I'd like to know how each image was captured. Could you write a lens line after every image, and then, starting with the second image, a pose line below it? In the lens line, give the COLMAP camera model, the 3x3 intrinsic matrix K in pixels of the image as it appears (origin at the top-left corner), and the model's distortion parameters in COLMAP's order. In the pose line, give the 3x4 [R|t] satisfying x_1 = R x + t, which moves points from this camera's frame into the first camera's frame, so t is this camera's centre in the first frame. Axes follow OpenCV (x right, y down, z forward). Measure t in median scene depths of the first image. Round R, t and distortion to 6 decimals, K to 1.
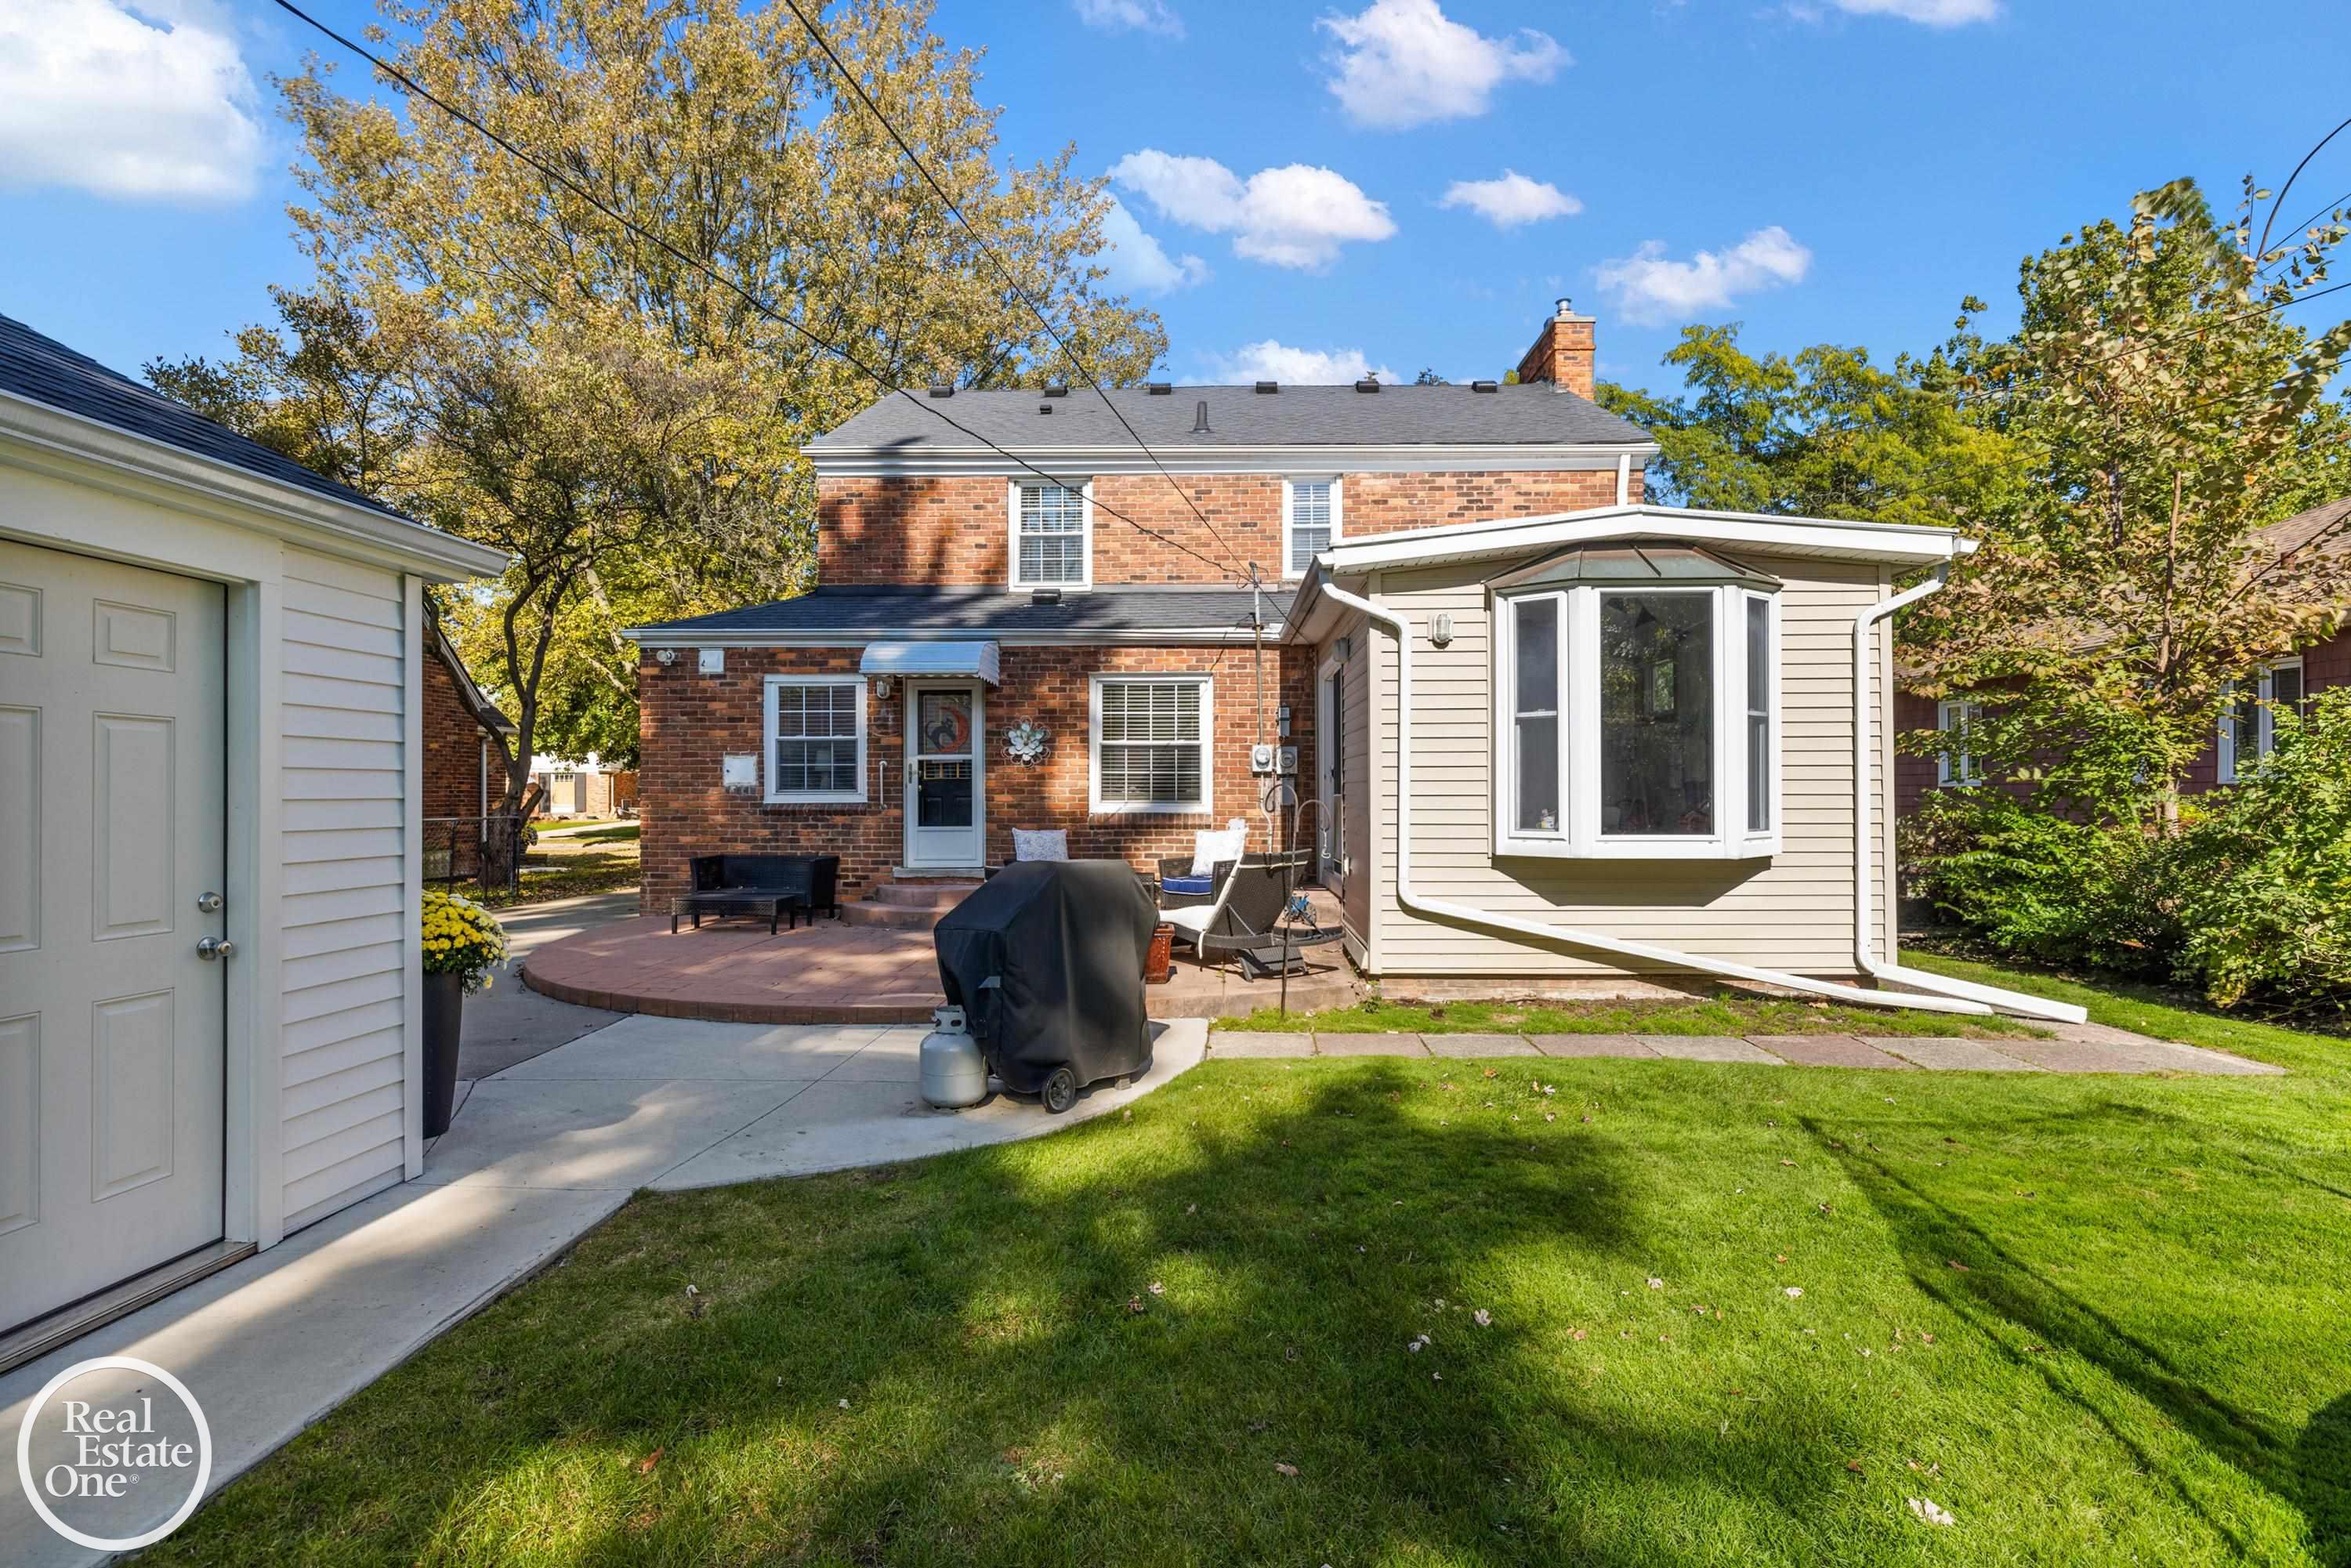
lens RADIAL K [[1134.8, 0, 1174.8], [0, 1134.8, 787.0], [0, 0, 1]] dist [0.002134, 0.000164]
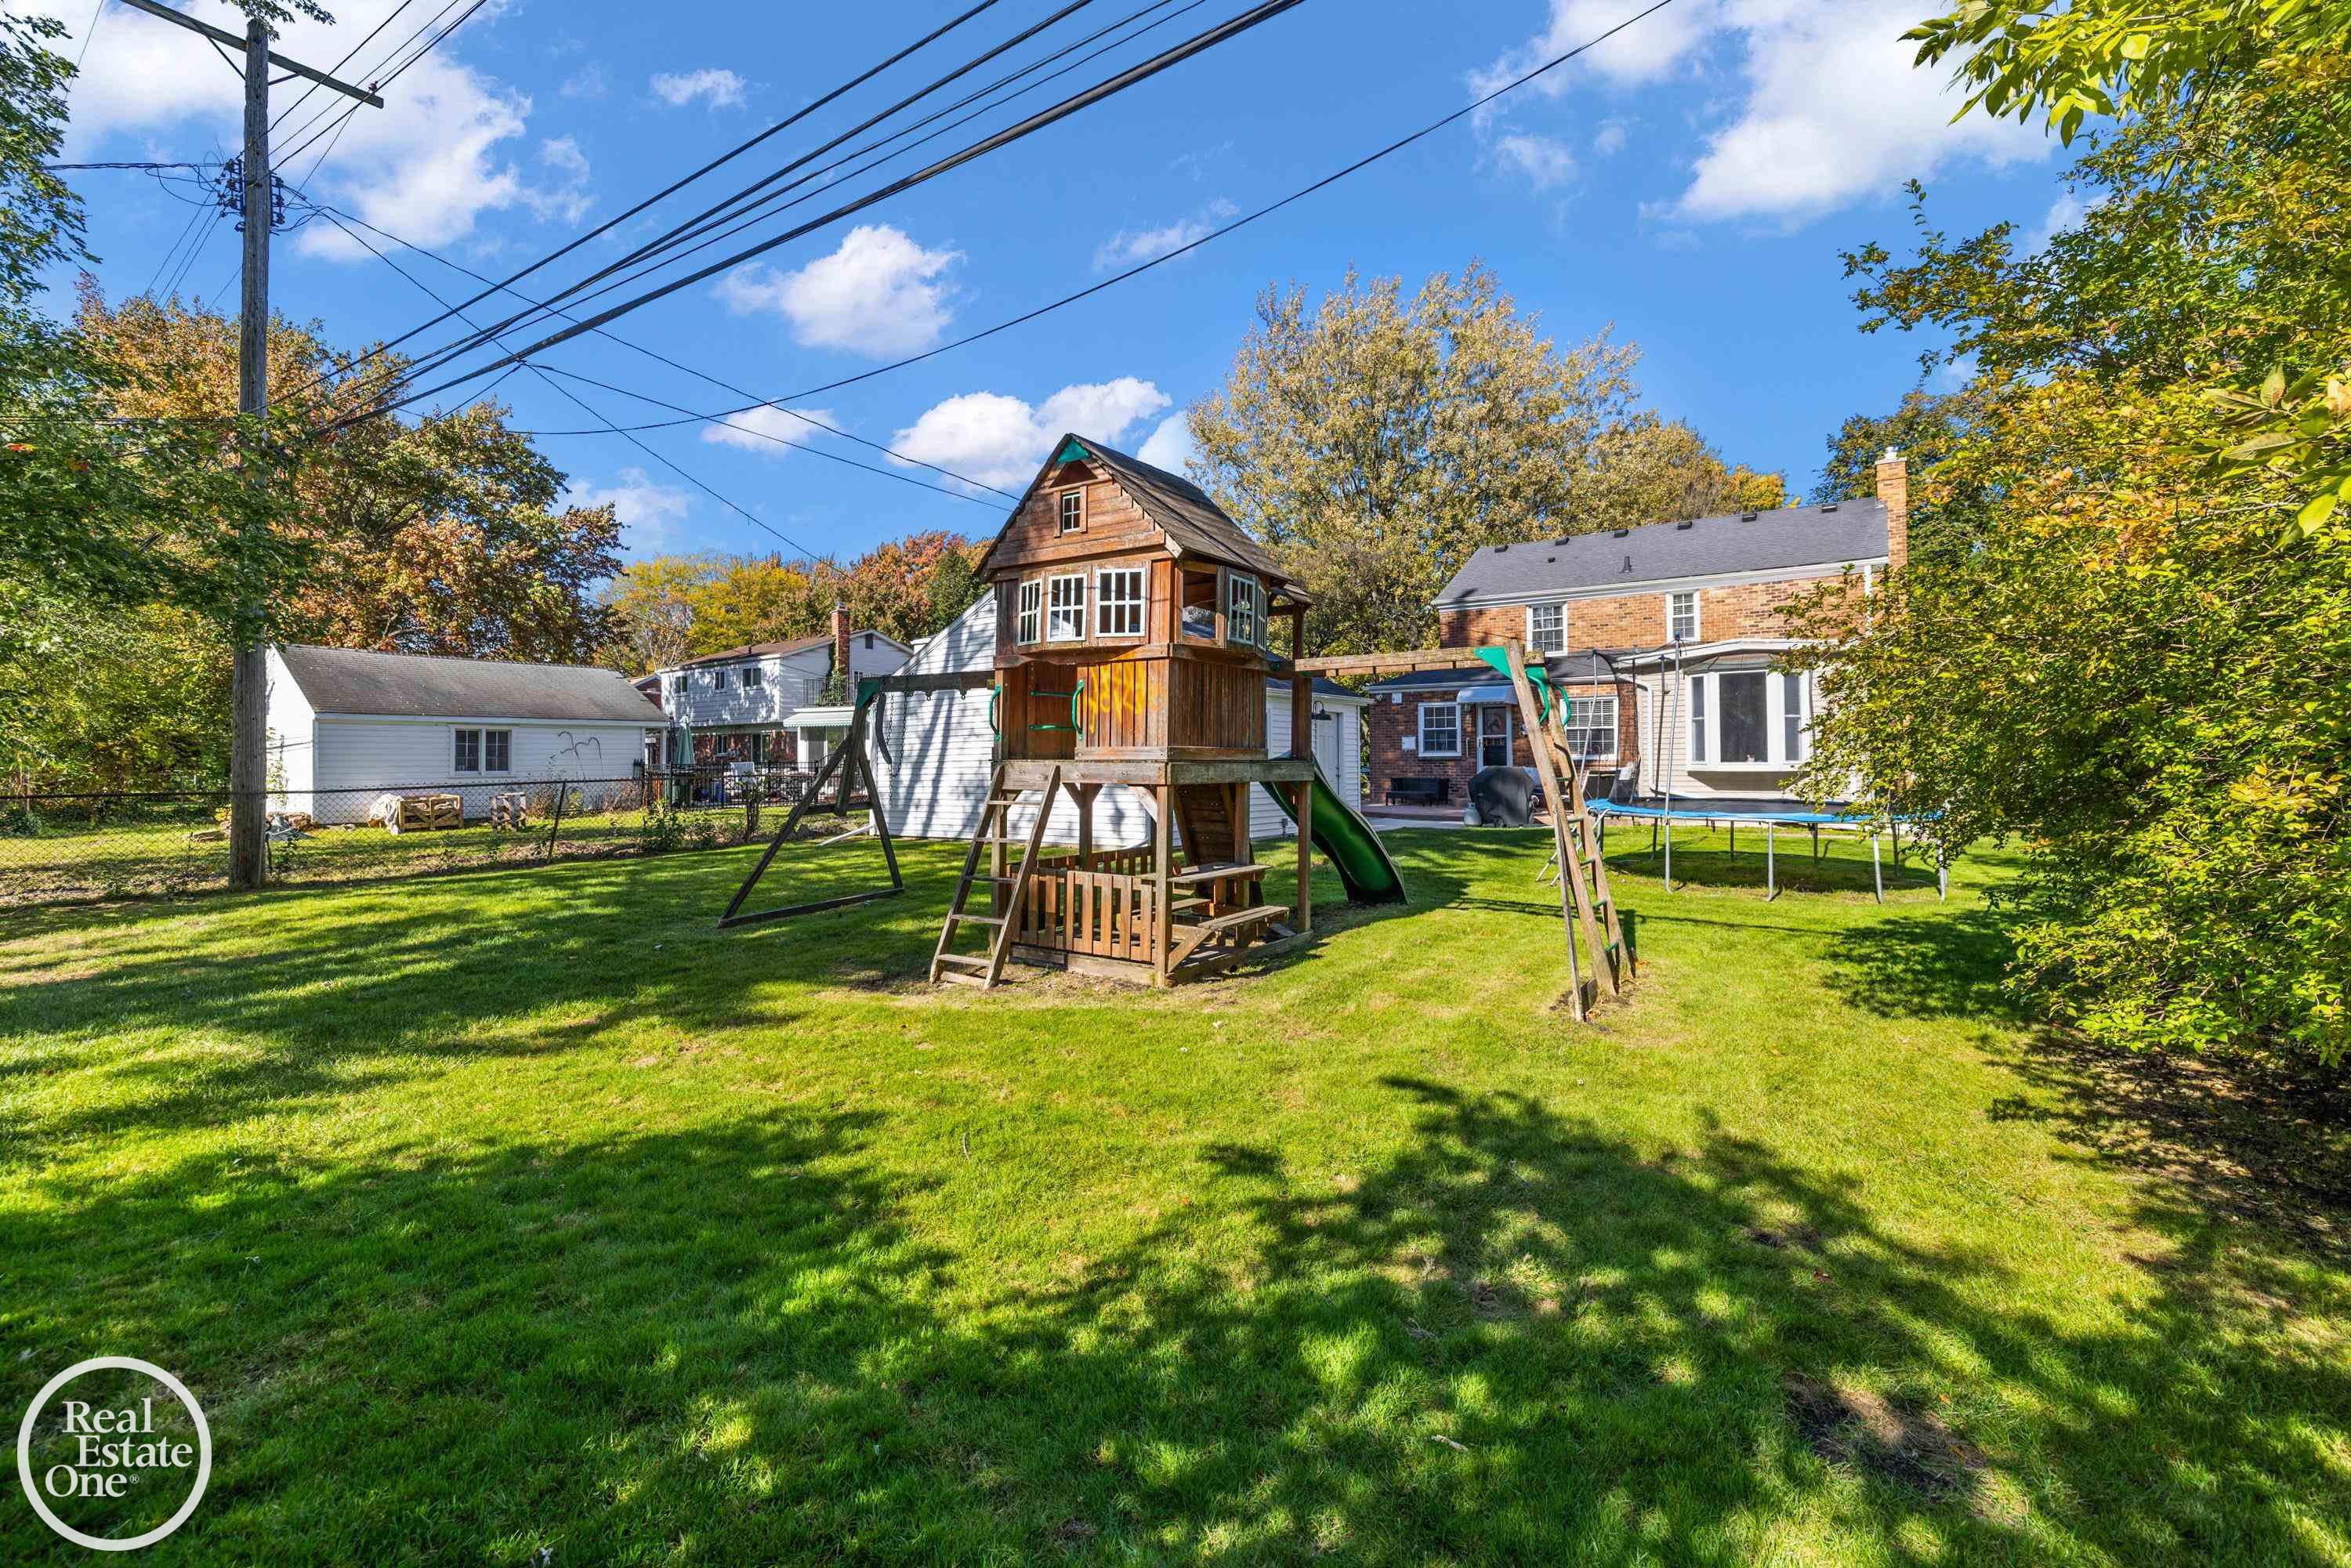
lens RADIAL K [[991.0, 0, 1186.6], [0, 991.0, 766.3], [0, 0, 1]] dist [0.005122, 0.000559]
pose [[0.847868, -0.003410, -0.530197, 0.335899], [0.010134, 0.999901, 0.009775, 0.009504], [0.530111, -0.013661, 0.847818, -1.044297]]
